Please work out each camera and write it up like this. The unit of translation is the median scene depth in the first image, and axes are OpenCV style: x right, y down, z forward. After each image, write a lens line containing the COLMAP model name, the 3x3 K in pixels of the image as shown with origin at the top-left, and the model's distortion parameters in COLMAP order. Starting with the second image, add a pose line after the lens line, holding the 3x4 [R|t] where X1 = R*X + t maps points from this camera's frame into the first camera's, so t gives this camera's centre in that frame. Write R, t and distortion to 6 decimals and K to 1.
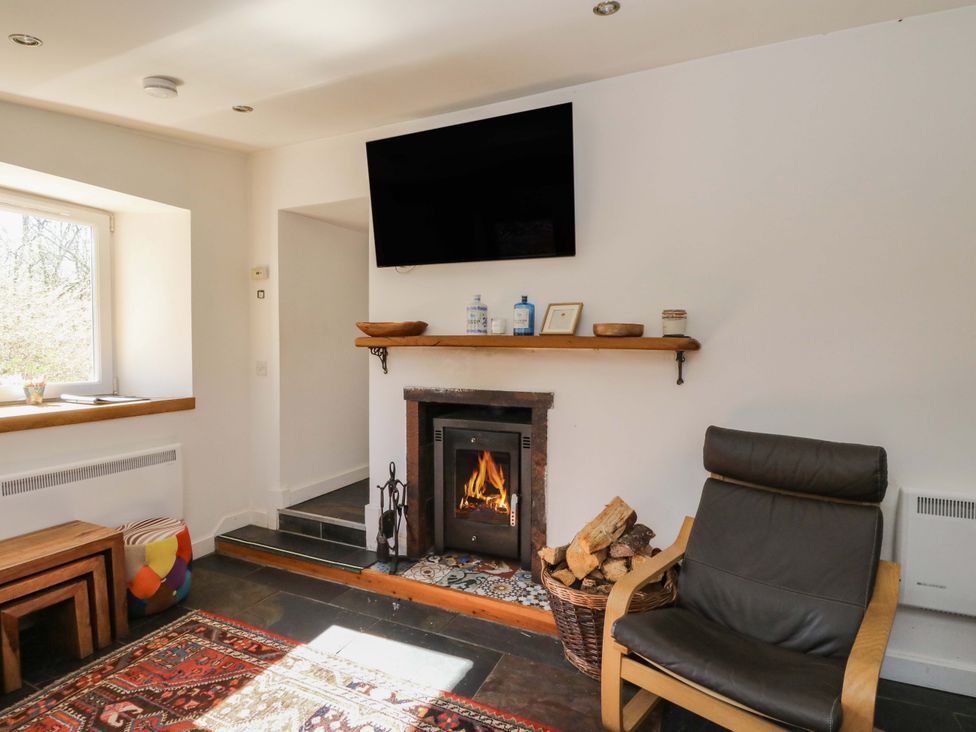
lens RADIAL K [[508.1, 0, 488.0], [0, 508.1, 366.0], [0, 0, 1]] dist [0.001481, -0.014175]
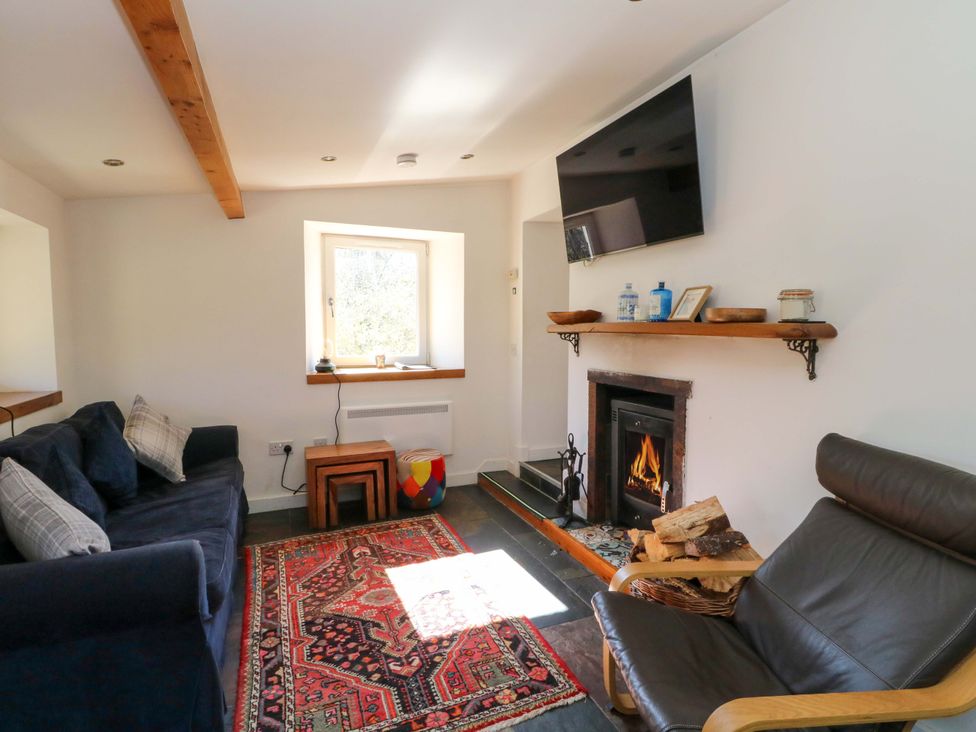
lens RADIAL K [[508.1, 0, 488.0], [0, 508.1, 366.0], [0, 0, 1]] dist [0.001481, -0.014175]
pose [[0.728327, 0.045841, -0.683695, 0.508403], [-0.024356, 0.998861, 0.041027, -0.006351], [0.684797, -0.013229, 0.728614, 0.042302]]
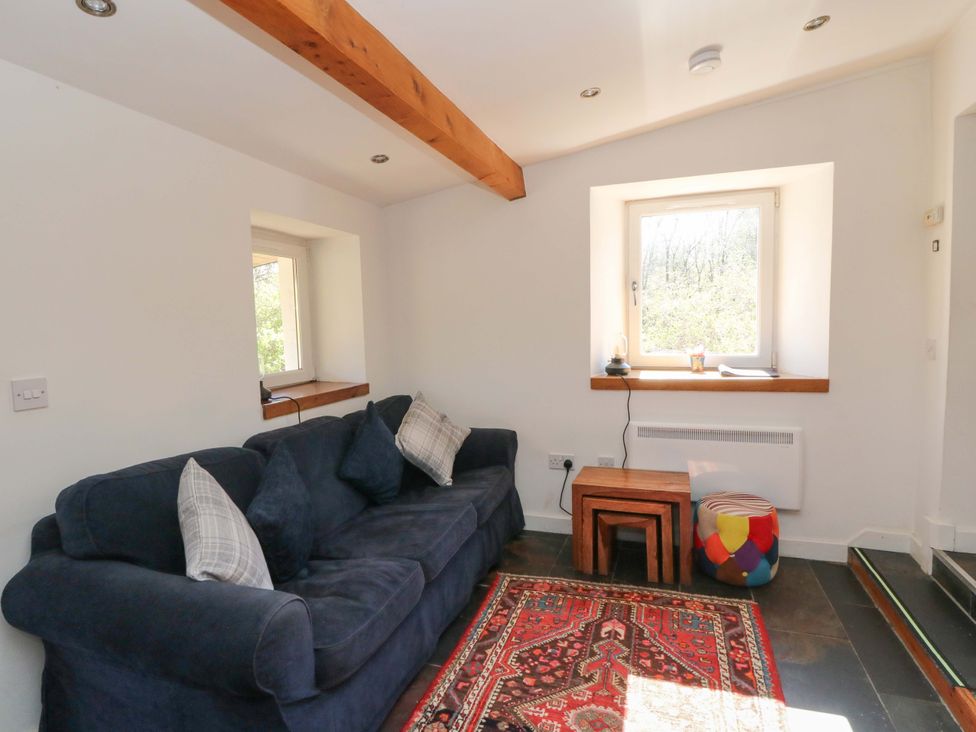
lens RADIAL K [[520.3, 0, 488.0], [0, 520.3, 366.0], [0, 0, 1]] dist [0.001835, -0.014607]
pose [[0.079560, 0.074725, -0.994025, 0.318031], [-0.013942, 0.997172, 0.073845, -0.023049], [0.996733, 0.007984, 0.080377, 0.423412]]
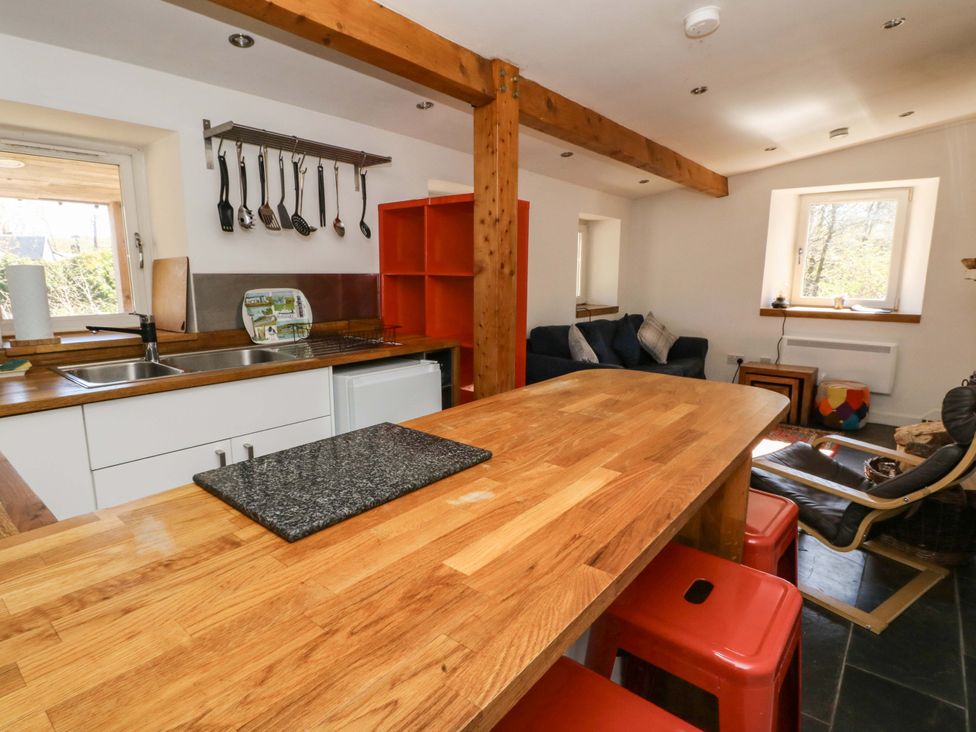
lens RADIAL K [[520.3, 0, 488.0], [0, 520.3, 366.0], [0, 0, 1]] dist [0.001835, -0.014607]
pose [[-0.261197, 0.164321, -0.951197, 1.368956], [-0.042030, 0.982534, 0.181275, -0.010000], [0.964370, 0.087327, -0.249728, 0.265629]]
